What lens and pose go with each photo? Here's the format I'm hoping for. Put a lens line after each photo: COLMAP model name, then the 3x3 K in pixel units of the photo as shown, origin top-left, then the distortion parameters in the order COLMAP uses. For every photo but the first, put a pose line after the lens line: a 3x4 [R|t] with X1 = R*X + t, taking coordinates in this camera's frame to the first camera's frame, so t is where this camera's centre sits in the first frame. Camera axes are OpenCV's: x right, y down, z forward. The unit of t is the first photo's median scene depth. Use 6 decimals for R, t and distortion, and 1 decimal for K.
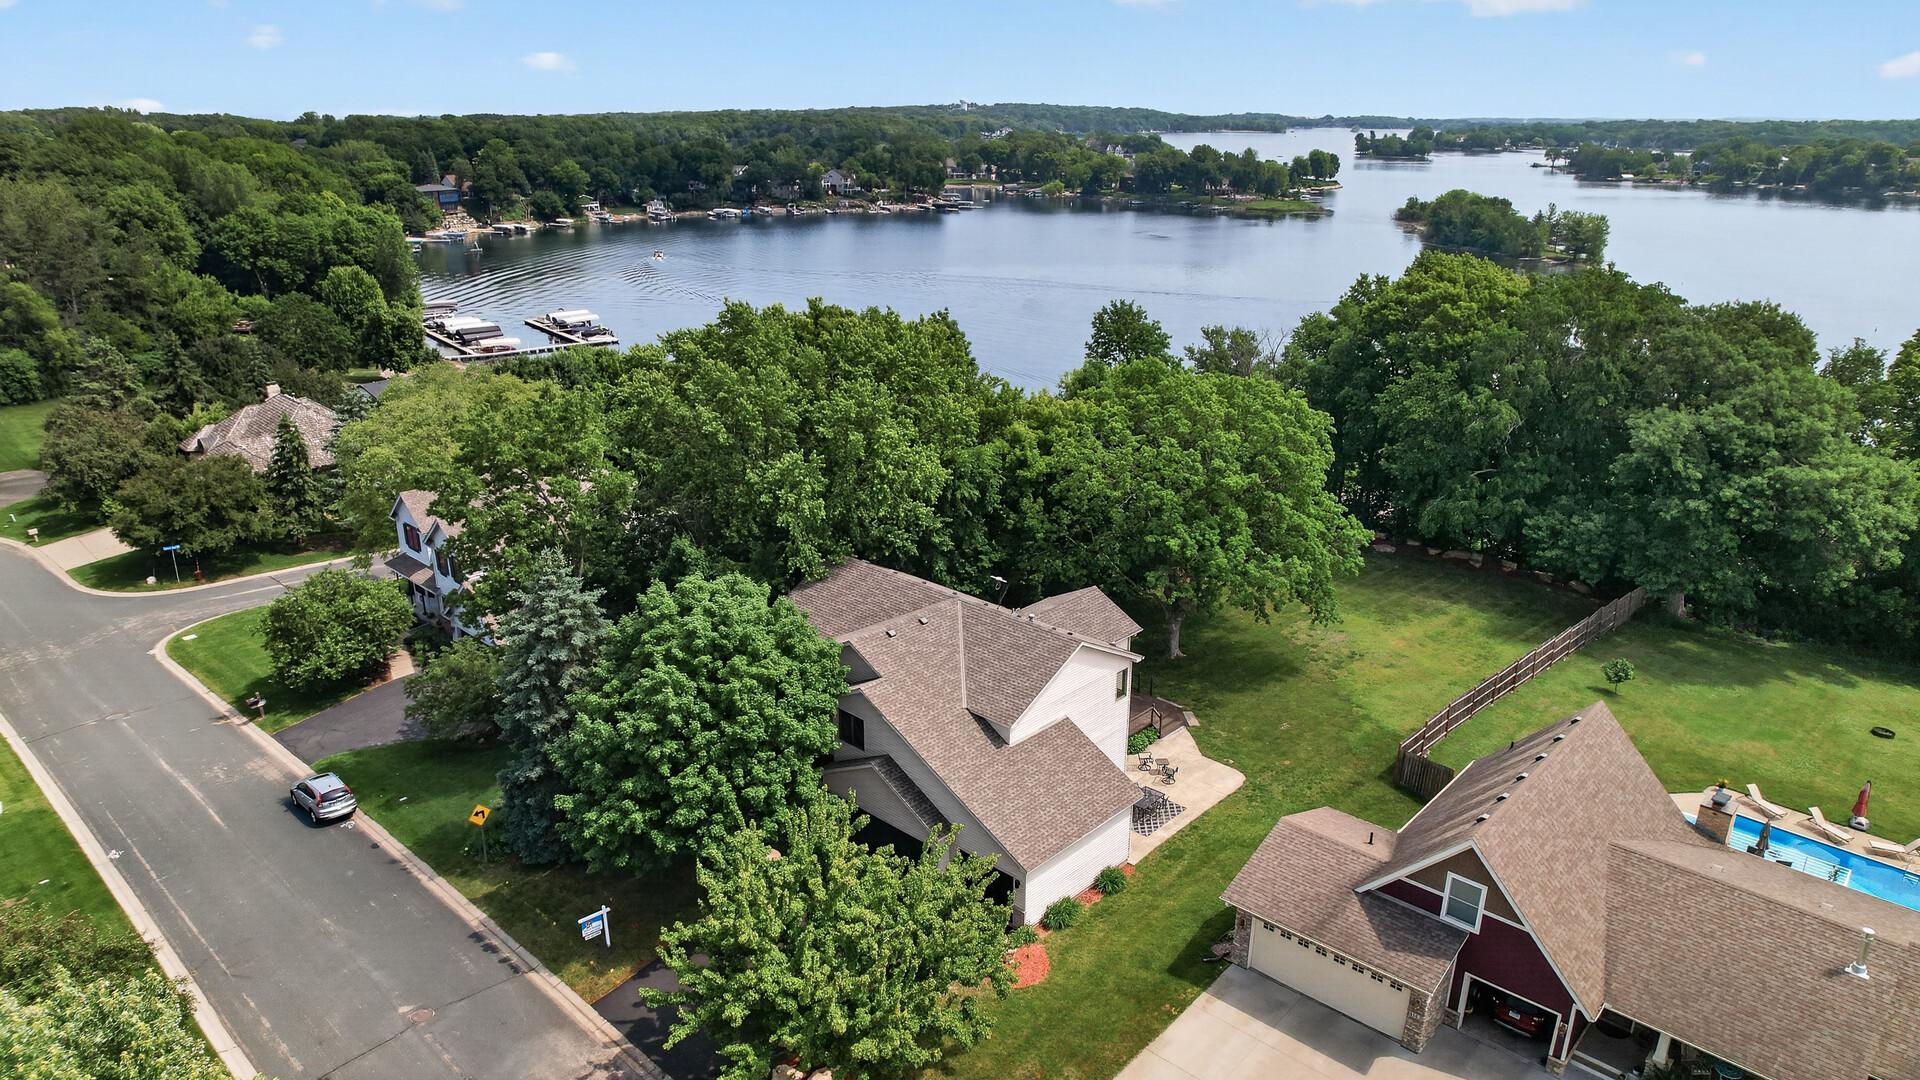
lens RADIAL K [[1219.5, 0, 965.2], [0, 1219.5, 540.2], [0, 0, 1]] dist [-0.073978, 0.061056]
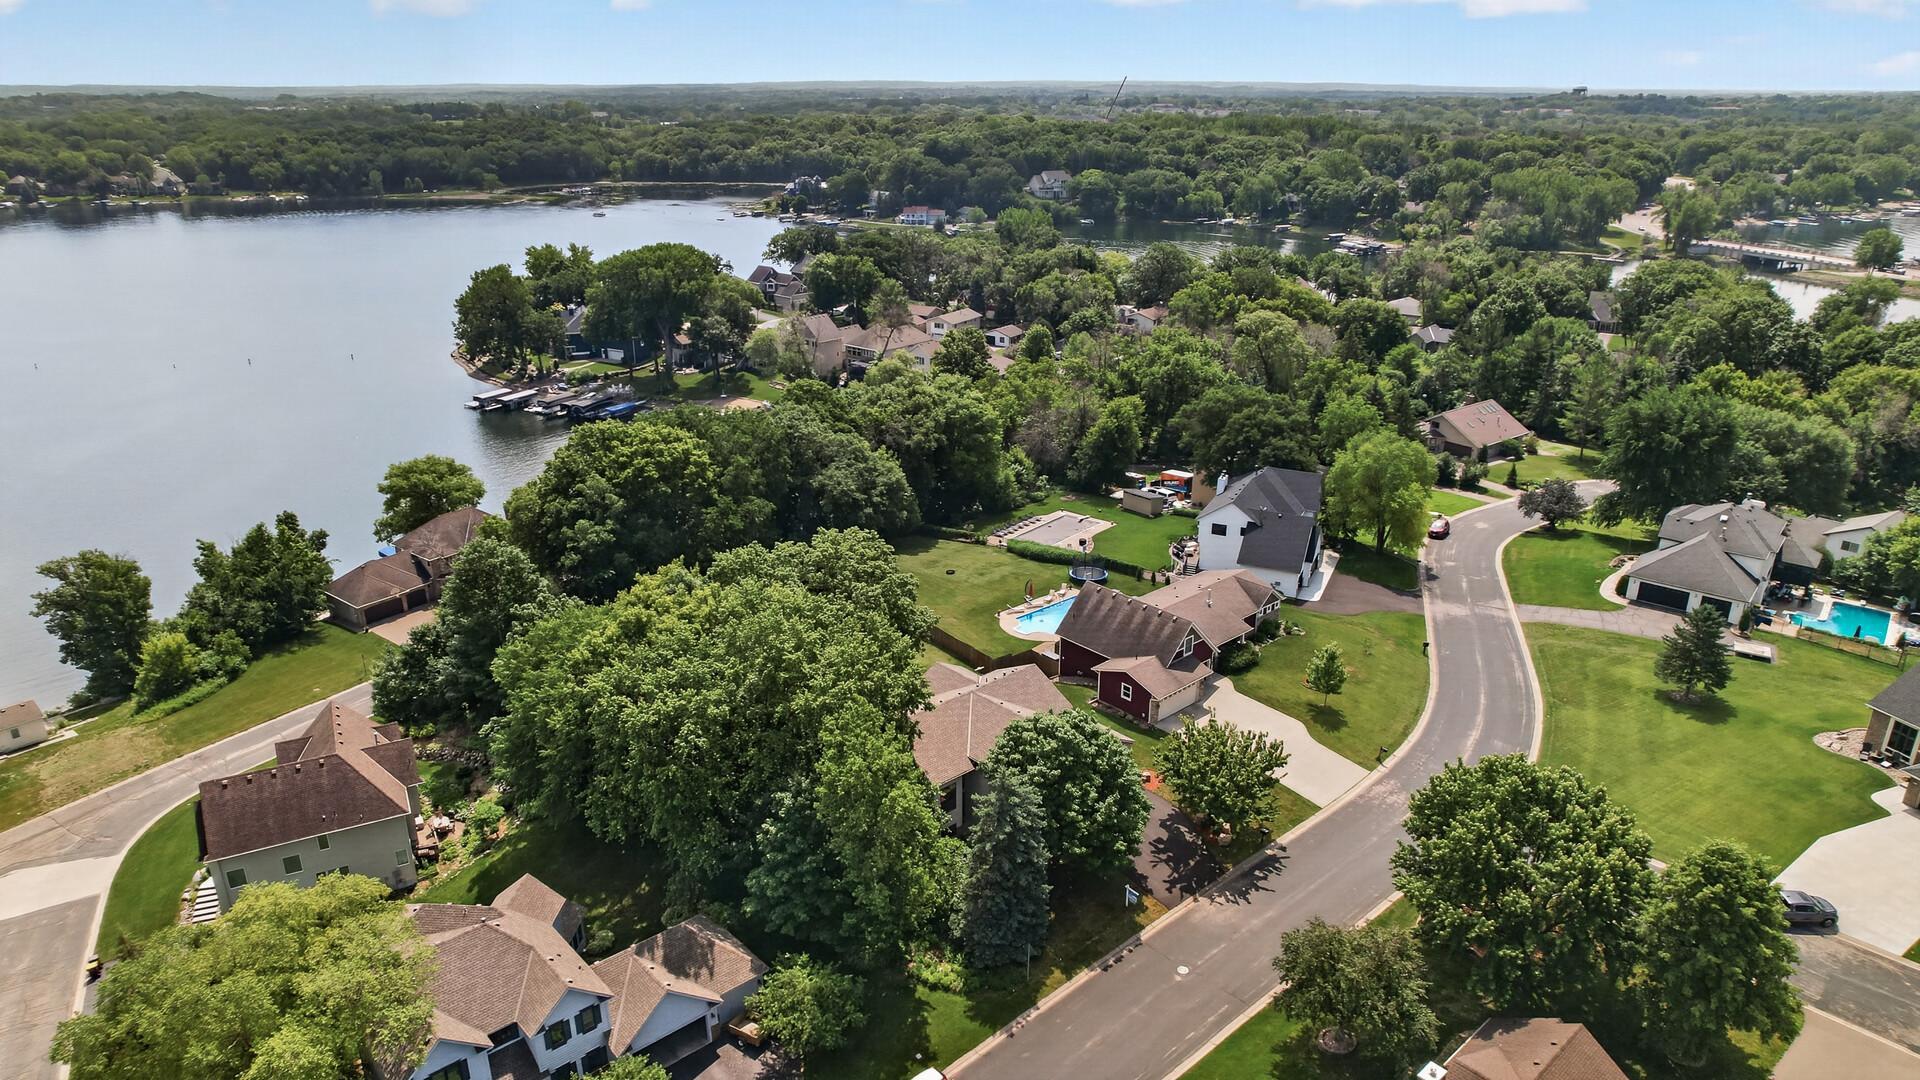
lens RADIAL K [[1219.5, 0, 966.8], [0, 1219.5, 529.6], [0, 0, 1]] dist [-0.073978, 0.061056]
pose [[0.098496, -0.344537, 0.933591, -1.192593], [0.336253, 0.894497, 0.294634, -0.517330], [-0.936607, 0.284903, 0.203956, 0.448915]]
